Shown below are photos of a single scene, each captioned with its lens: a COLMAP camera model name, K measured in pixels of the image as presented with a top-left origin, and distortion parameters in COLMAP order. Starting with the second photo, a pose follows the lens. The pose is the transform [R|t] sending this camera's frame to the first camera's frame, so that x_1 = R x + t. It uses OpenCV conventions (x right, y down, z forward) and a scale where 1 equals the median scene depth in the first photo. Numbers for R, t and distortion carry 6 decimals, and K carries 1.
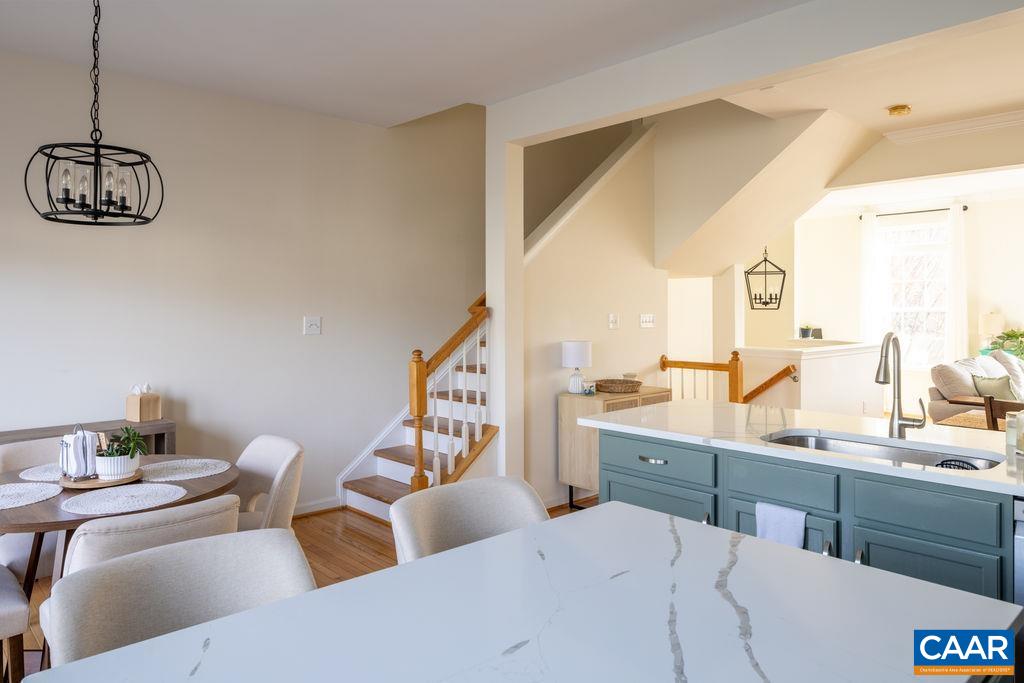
lens RADIAL K [[692.4, 0, 498.5], [0, 692.4, 307.1], [0, 0, 1]] dist [-0.010203, -0.001989]
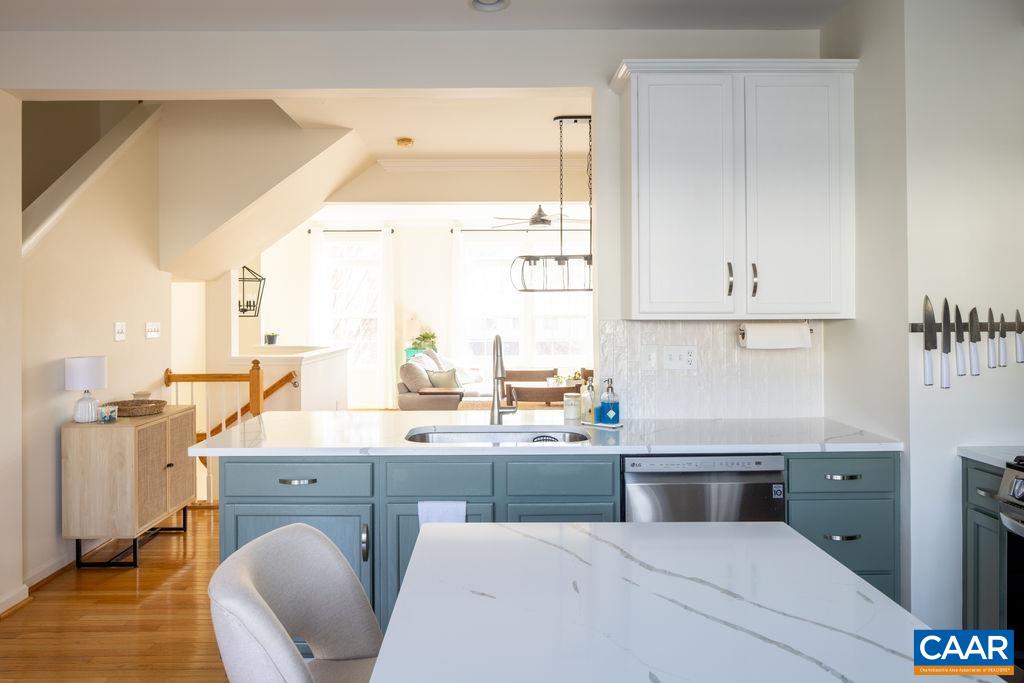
lens RADIAL K [[692.4, 0, 498.5], [0, 692.4, 307.1], [0, 0, 1]] dist [-0.010203, -0.001989]
pose [[0.664886, 0.006367, 0.746918, -0.157901], [0.002003, 0.999945, -0.010307, 0.000811], [-0.746943, 0.008349, 0.664836, 0.108333]]
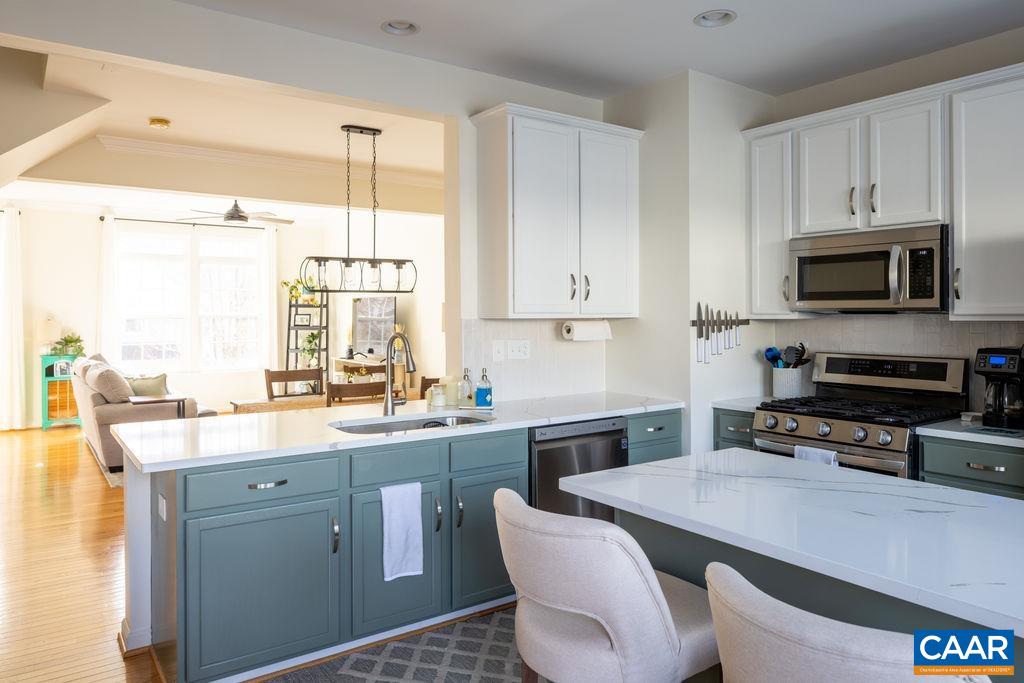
lens RADIAL K [[692.4, 0, 498.5], [0, 692.4, 307.1], [0, 0, 1]] dist [-0.010203, -0.001989]
pose [[0.123815, 0.010962, 0.992245, -0.346697], [0.000109, 0.999939, -0.011060, 0.002035], [-0.992305, 0.001477, 0.123806, 0.332362]]
